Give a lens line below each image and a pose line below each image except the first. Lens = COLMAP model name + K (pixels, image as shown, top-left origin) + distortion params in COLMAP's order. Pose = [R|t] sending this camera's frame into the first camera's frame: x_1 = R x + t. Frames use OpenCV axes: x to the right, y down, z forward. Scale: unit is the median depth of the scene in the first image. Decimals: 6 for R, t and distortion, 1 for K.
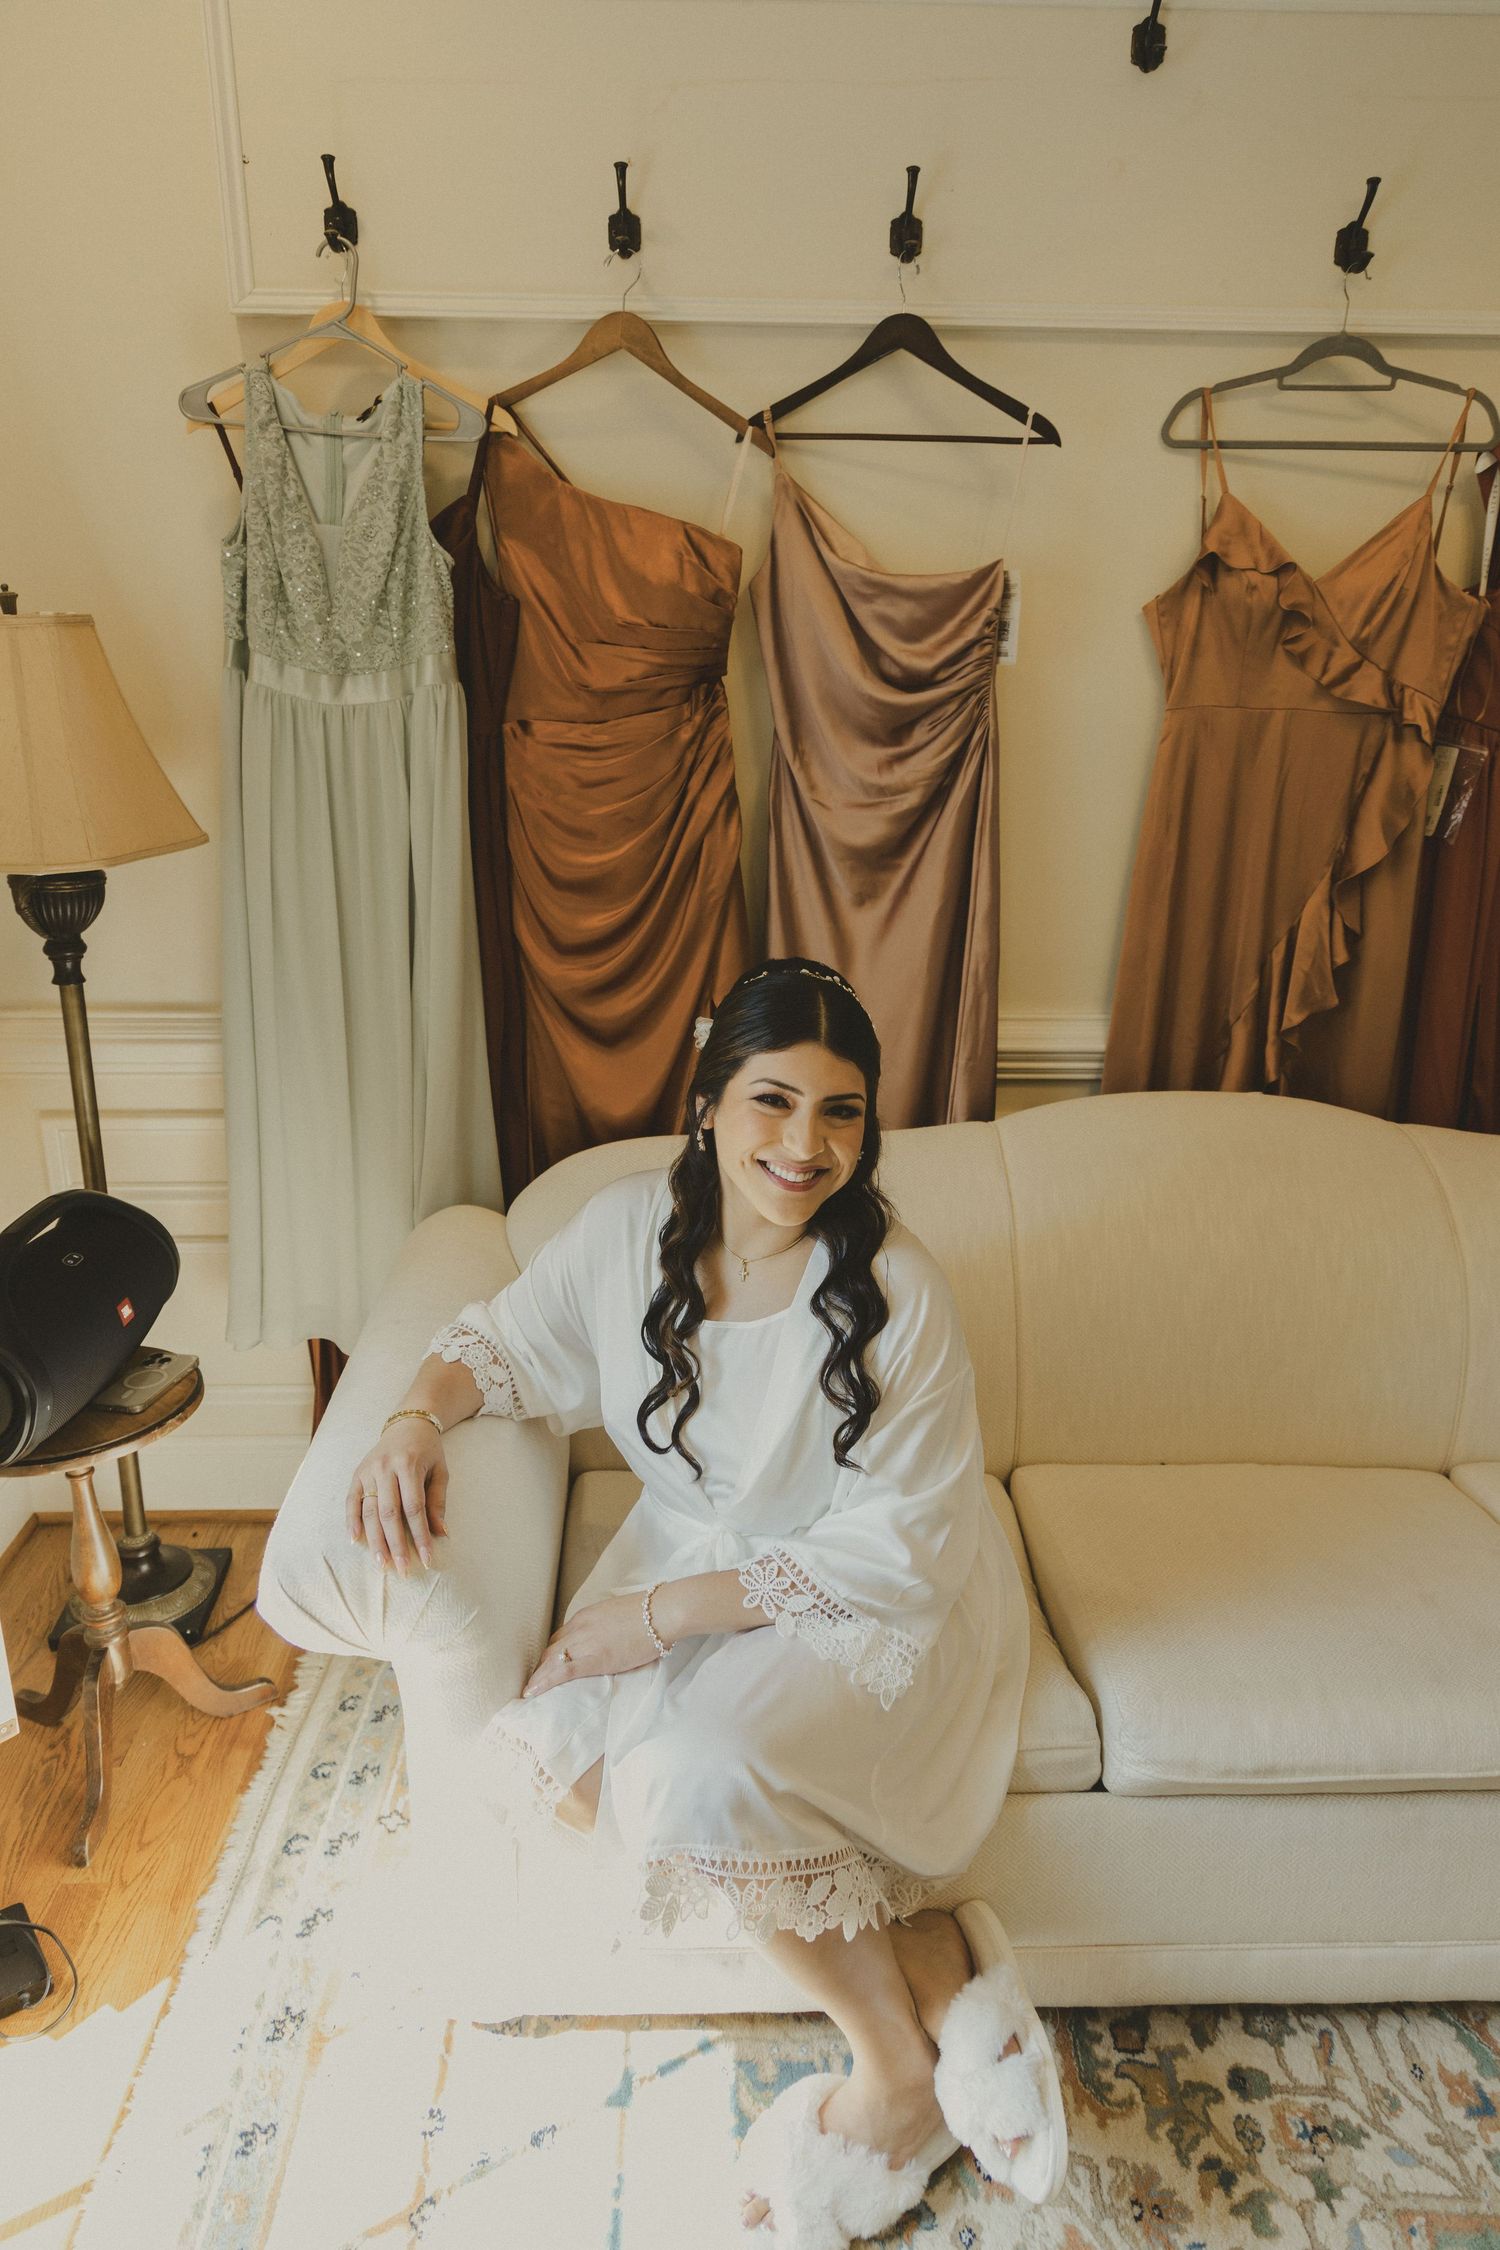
lens RADIAL K [[1527.6, 0, 748.9], [0, 1527.6, 1133.0], [0, 0, 1]] dist [-0.003768, -0.000228]
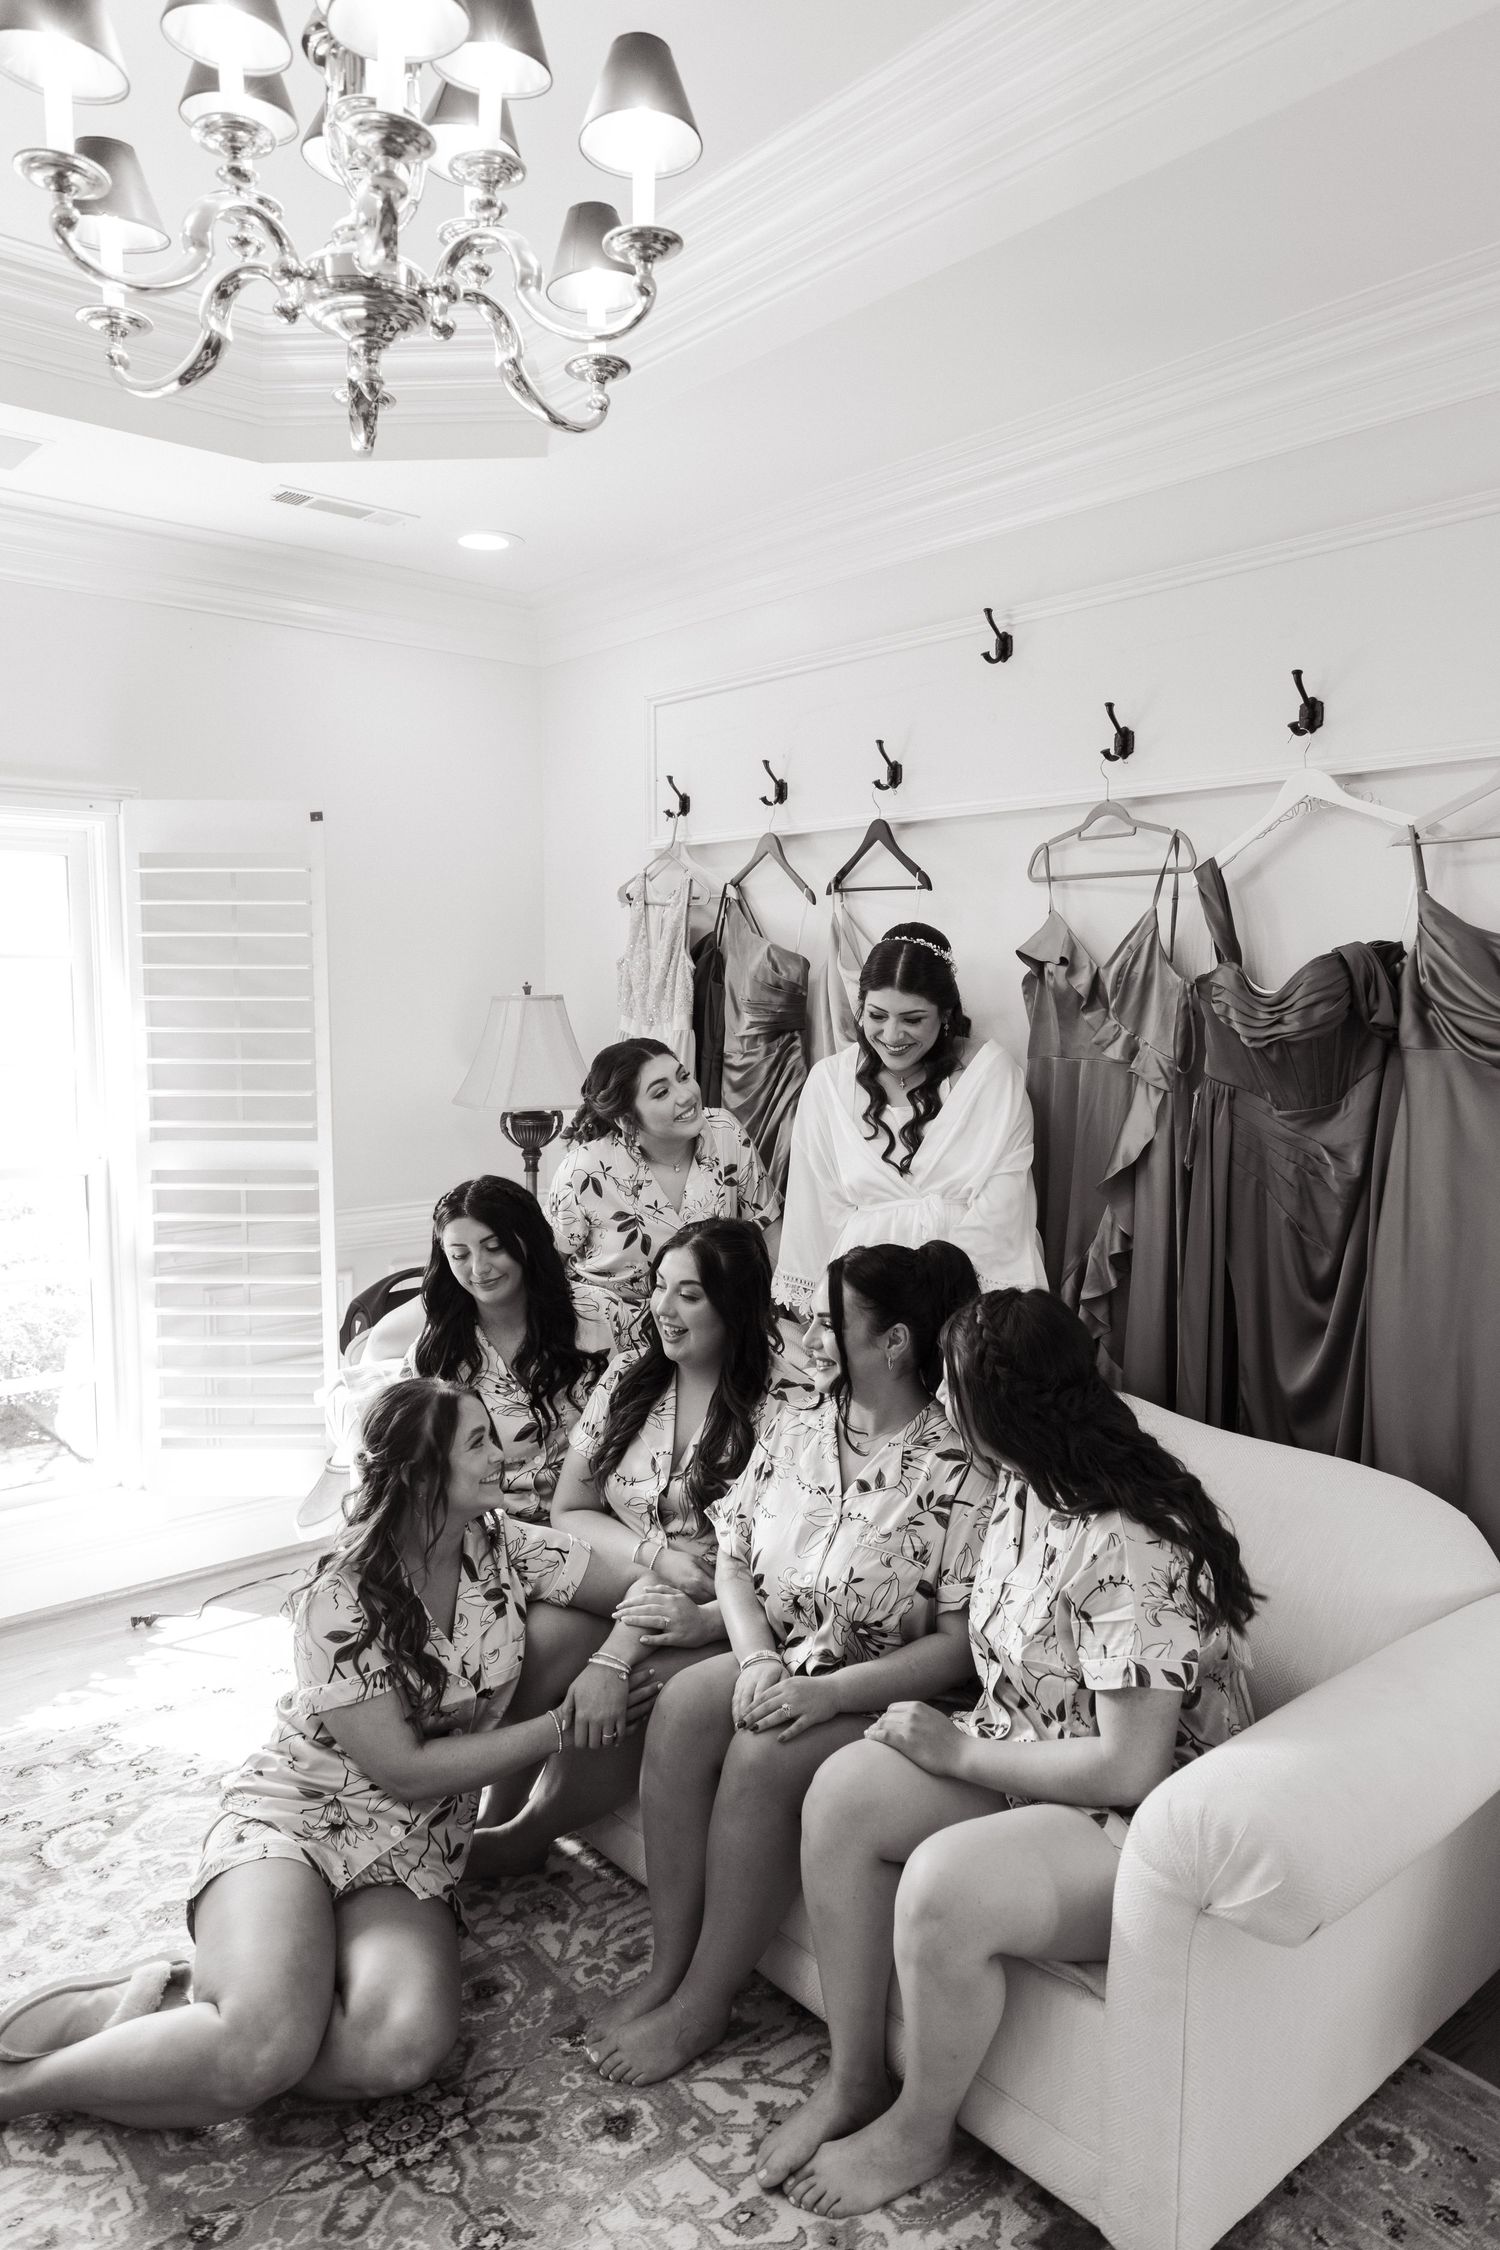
lens RADIAL K [[1518.5, 0, 750.0], [0, 1518.5, 1125.0], [0, 0, 1]] dist [-0.000303, -0.007893]
pose [[0.617194, 0.064044, -0.784200, 1.305724], [-0.248762, 0.961440, -0.117266, 0.006428], [0.746451, 0.267455, 0.609327, -0.013438]]
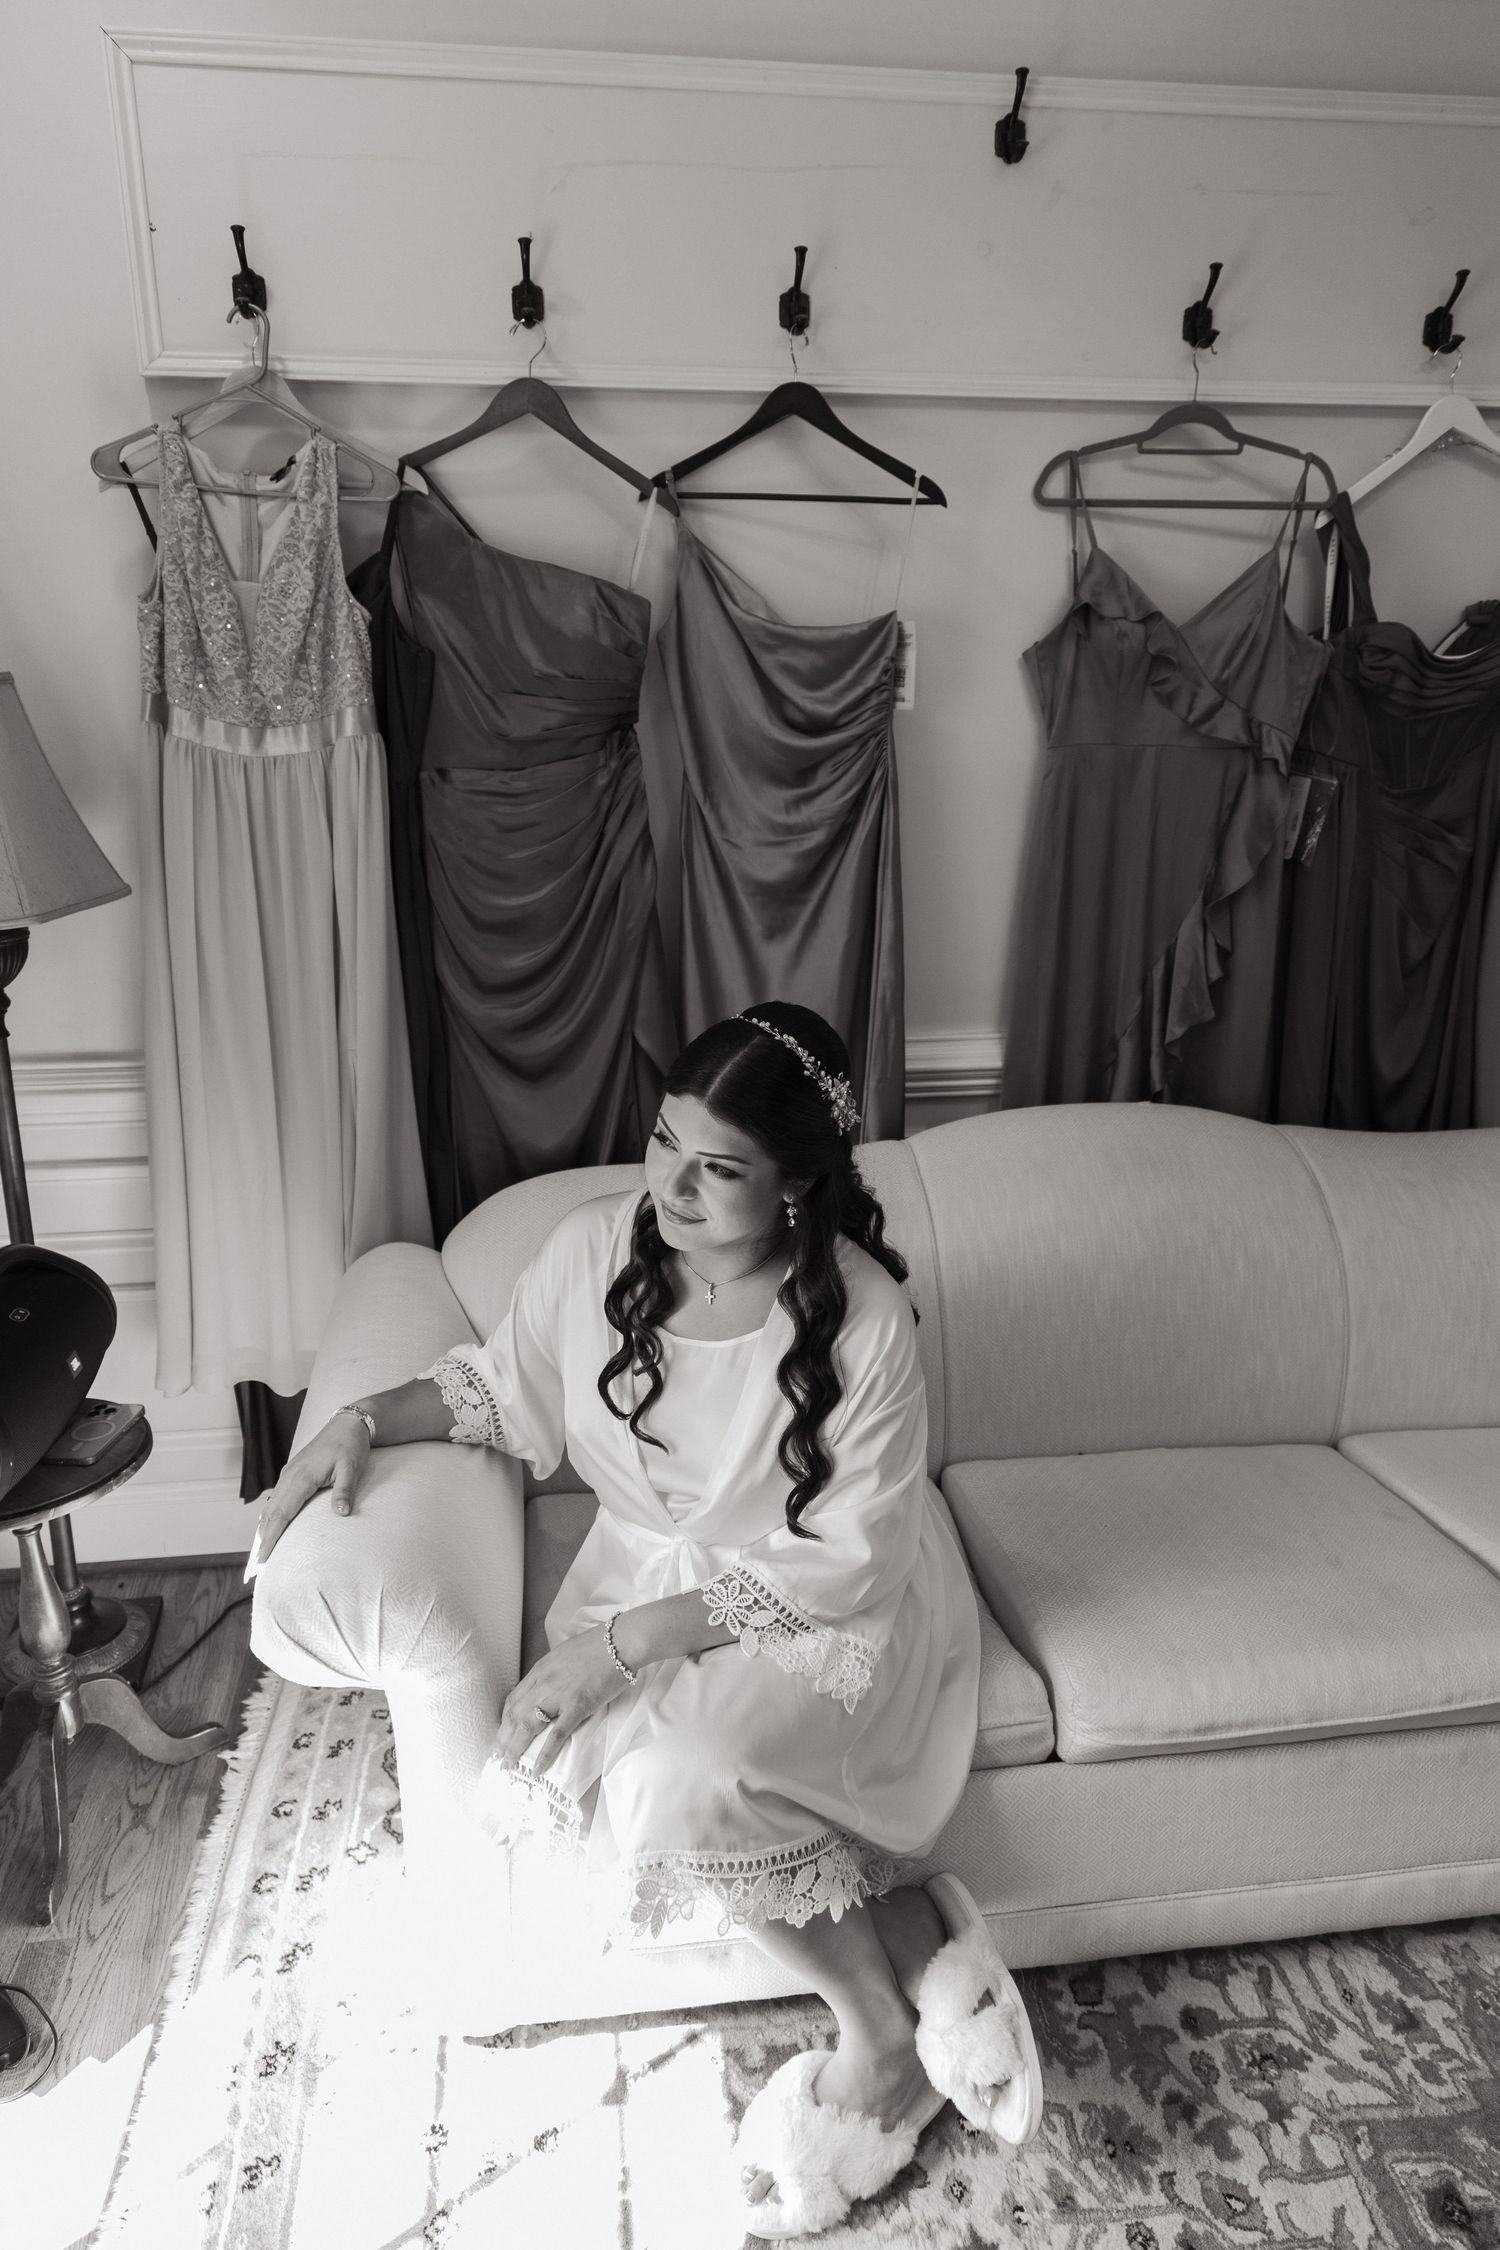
lens RADIAL K [[1518.5, 0, 750.0], [0, 1518.5, 1125.0], [0, 0, 1]] dist [-0.000303, -0.007893]
pose [[0.994196, -0.039816, 0.099940, -0.055672], [0.041439, 0.999040, -0.014216, -0.006930], [-0.099278, 0.018275, 0.994892, -0.037267]]
